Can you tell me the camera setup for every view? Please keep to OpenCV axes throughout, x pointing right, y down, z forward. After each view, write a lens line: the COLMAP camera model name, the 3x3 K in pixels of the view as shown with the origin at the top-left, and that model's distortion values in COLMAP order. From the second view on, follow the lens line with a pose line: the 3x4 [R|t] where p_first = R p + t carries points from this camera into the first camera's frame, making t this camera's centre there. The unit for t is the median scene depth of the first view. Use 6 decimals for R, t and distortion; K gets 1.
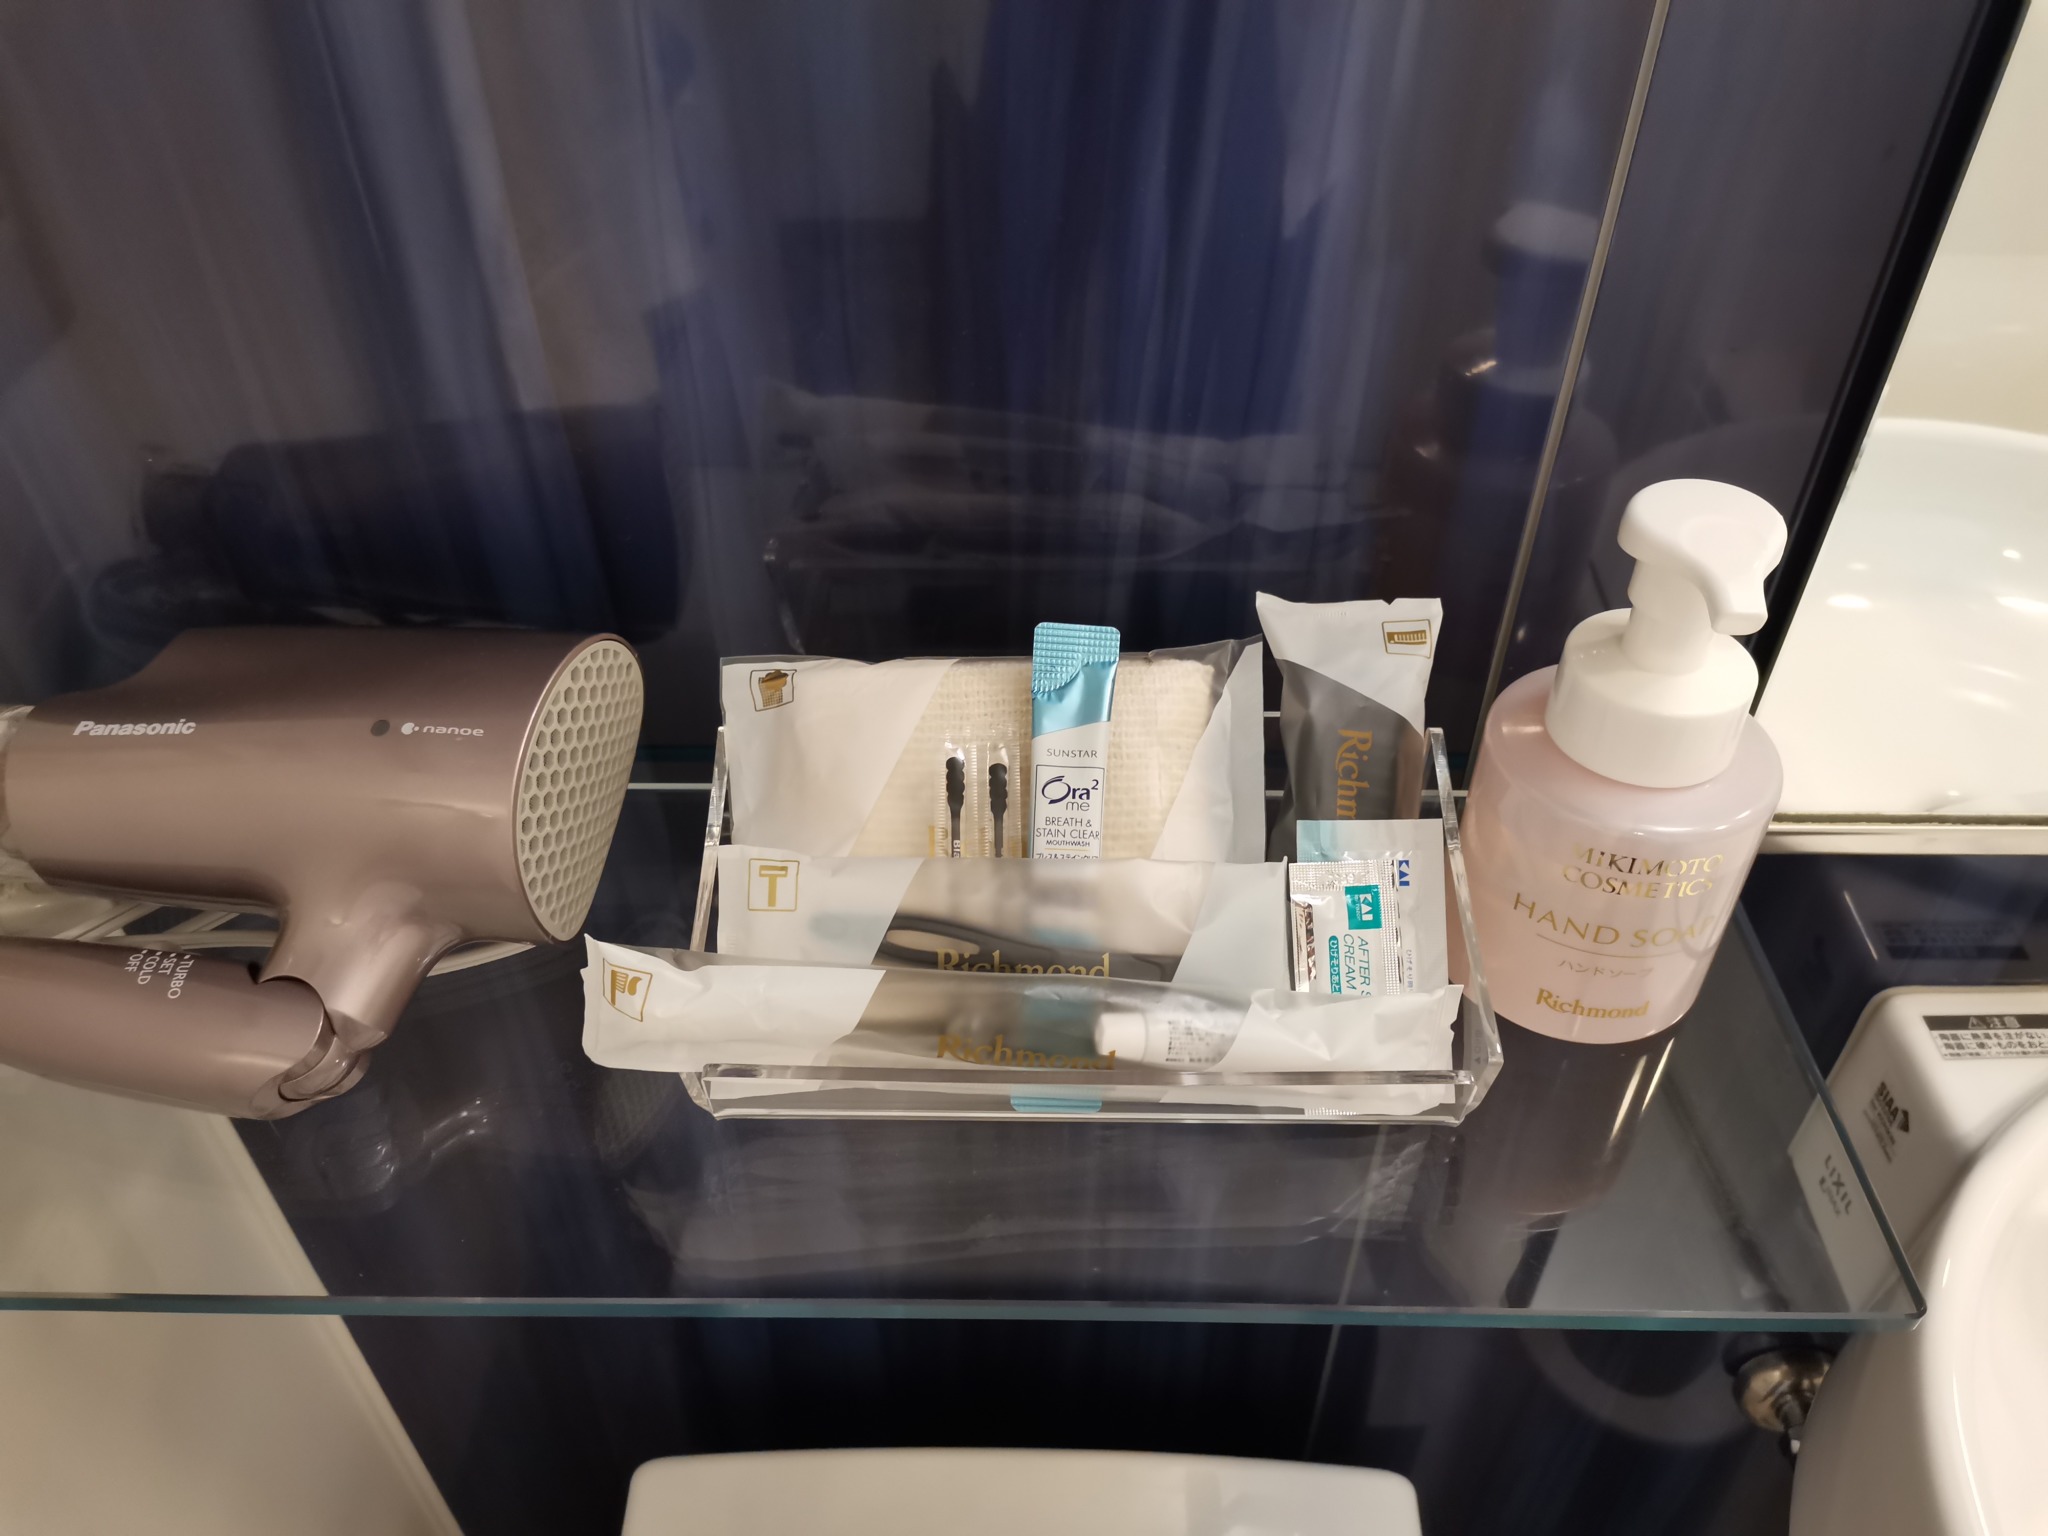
lens RADIAL K [[1529.4, 0, 1023.3], [0, 1529.4, 777.4], [0, 0, 1]] dist [0.096460, -0.106373]
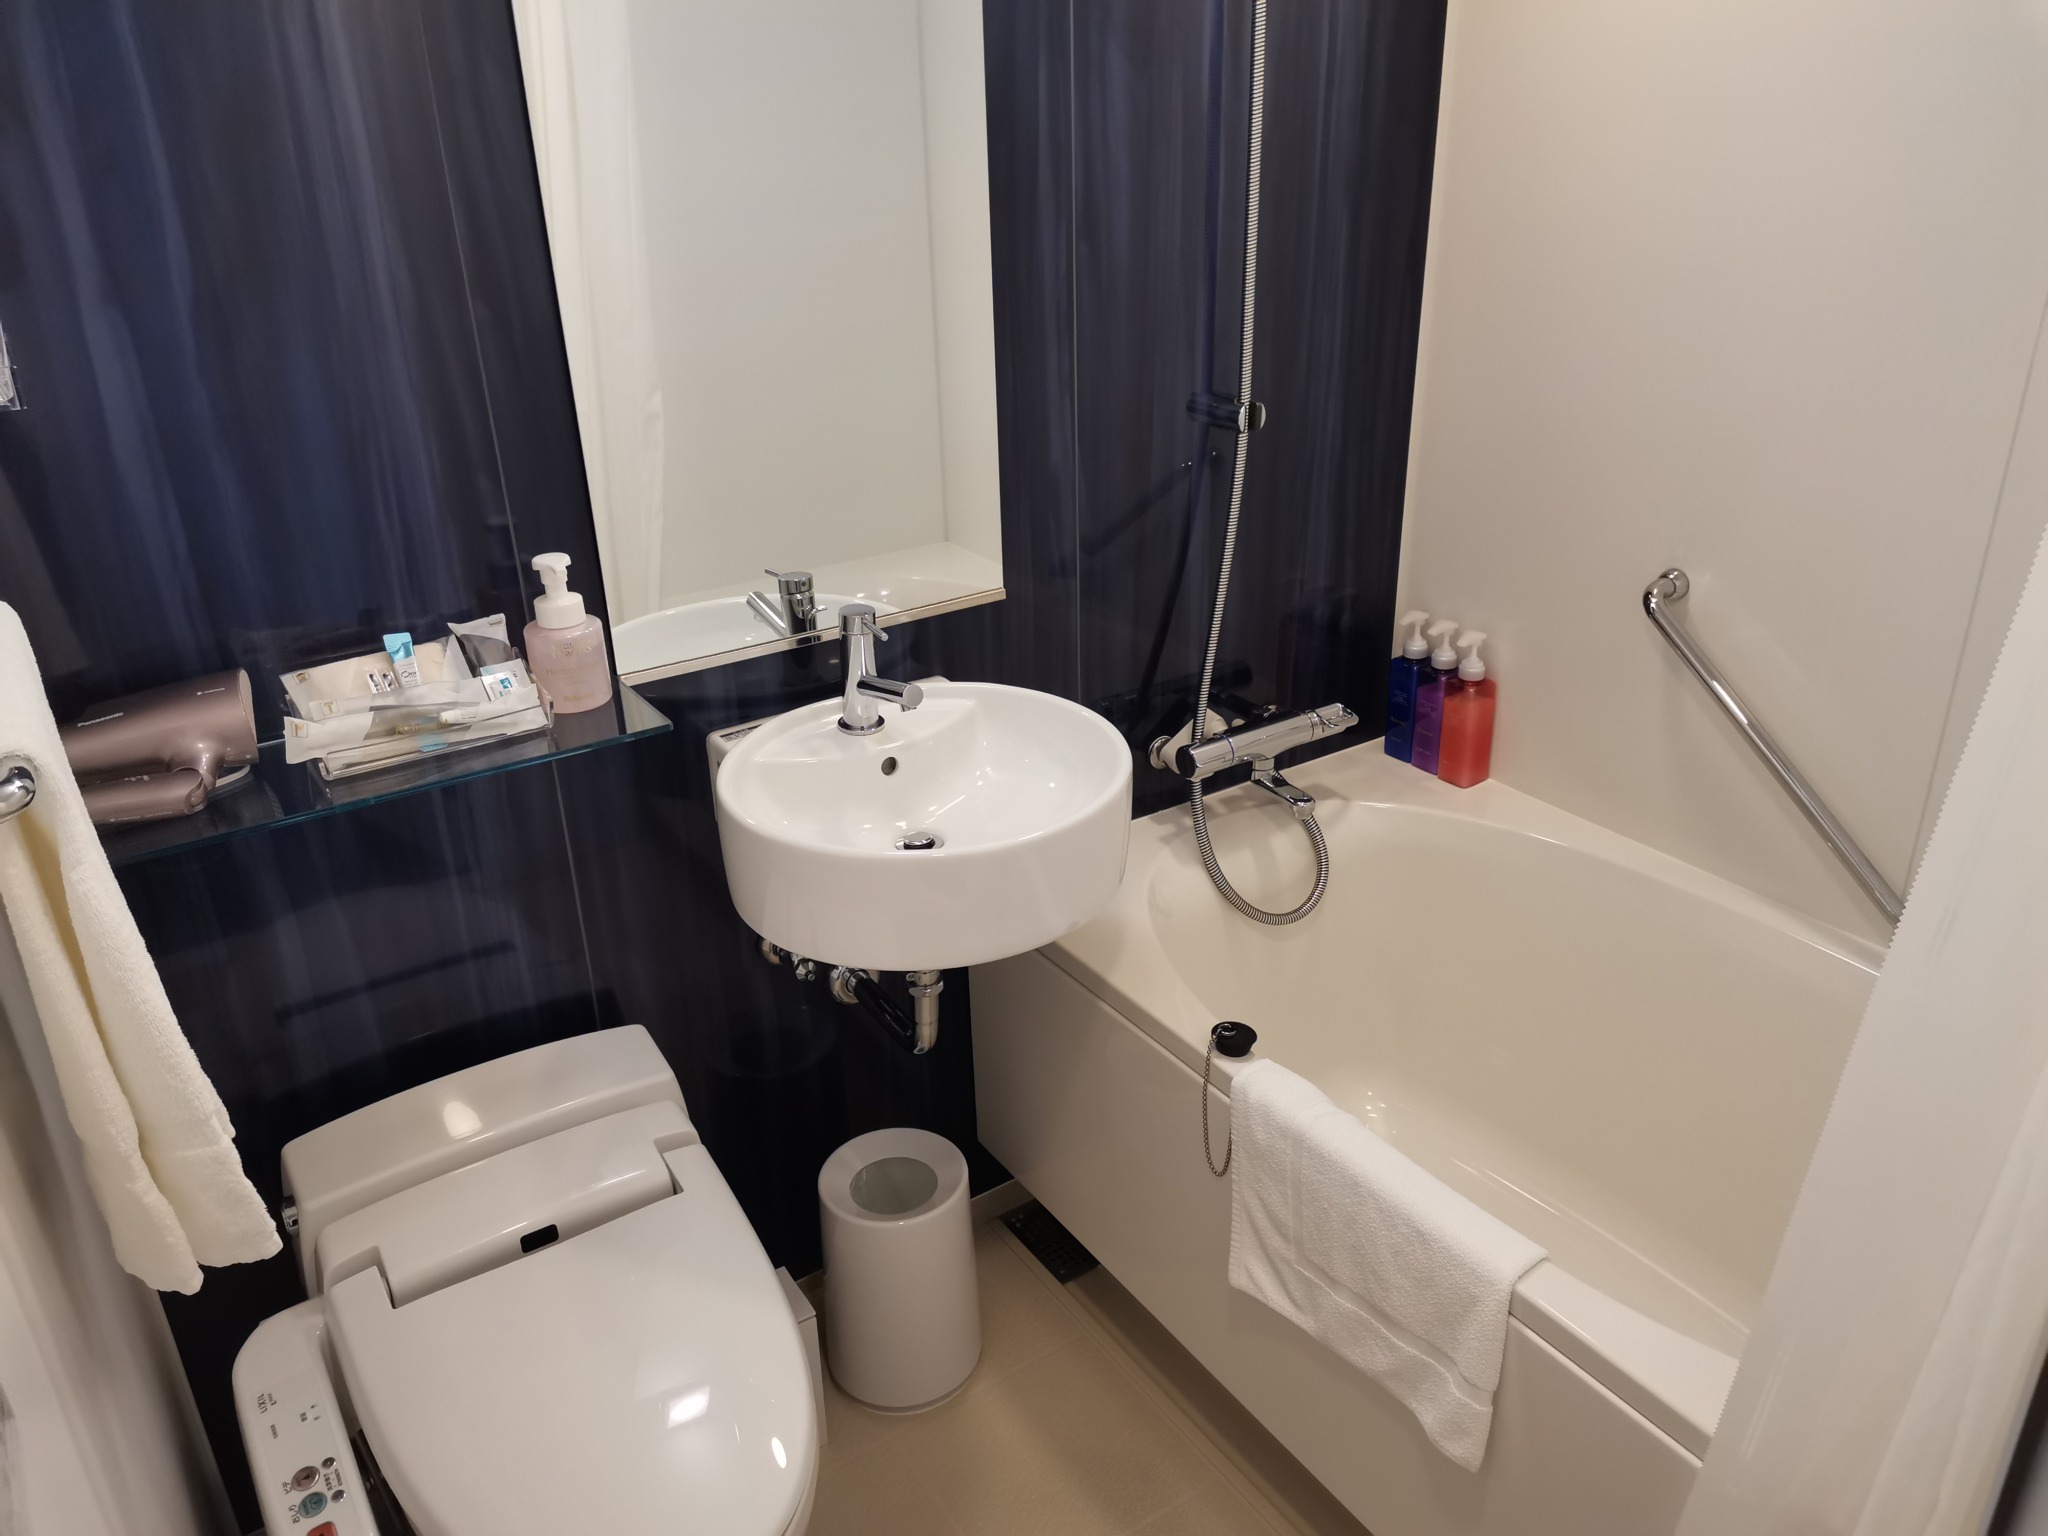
lens RADIAL K [[1529.4, 0, 1023.3], [0, 1529.4, 777.4], [0, 0, 1]] dist [0.096460, -0.106373]
pose [[0.828103, -0.253983, 0.499737, -0.613418], [0.389584, 0.901750, -0.187272, 1.377965], [-0.403074, 0.349770, 0.845690, -2.369900]]
